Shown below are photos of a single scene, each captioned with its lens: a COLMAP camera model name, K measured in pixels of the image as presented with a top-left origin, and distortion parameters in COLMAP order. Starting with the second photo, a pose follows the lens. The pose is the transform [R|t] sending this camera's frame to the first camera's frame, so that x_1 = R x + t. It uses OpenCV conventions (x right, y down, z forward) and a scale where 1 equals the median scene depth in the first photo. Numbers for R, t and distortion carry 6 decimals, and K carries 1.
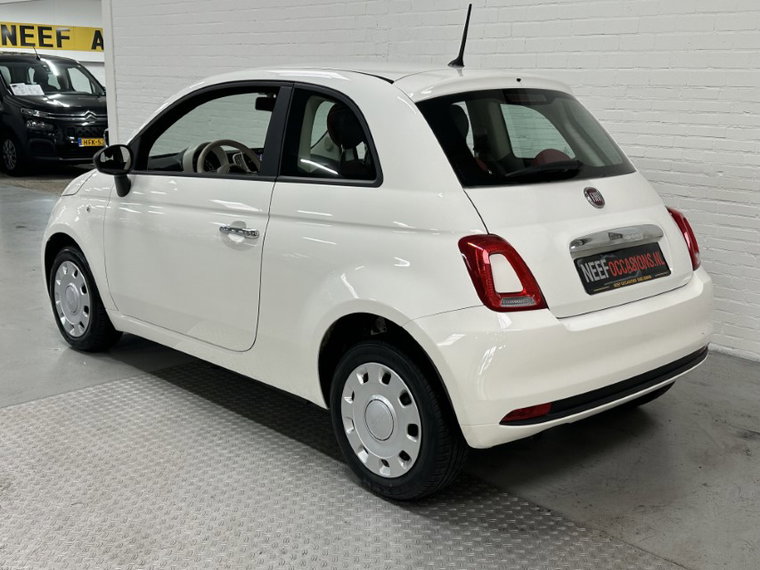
lens RADIAL K [[908.4, 0, 379.8], [0, 908.4, 287.0], [0, 0, 1]] dist [0.019763, 0.000000]
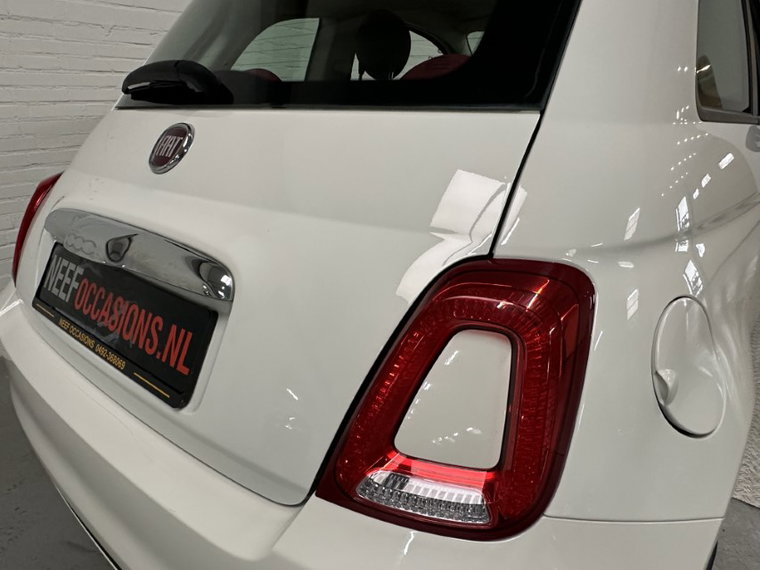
lens RADIAL K [[487.8, 0, 379.9], [0, 487.8, 285.0], [0, 0, 1]] dist [-0.000504, 0.000018]
pose [[0.162401, 0.345768, -0.924159, 0.457556], [-0.237021, 0.922840, 0.303623, -0.124204], [0.957834, 0.169737, 0.231824, 0.957081]]
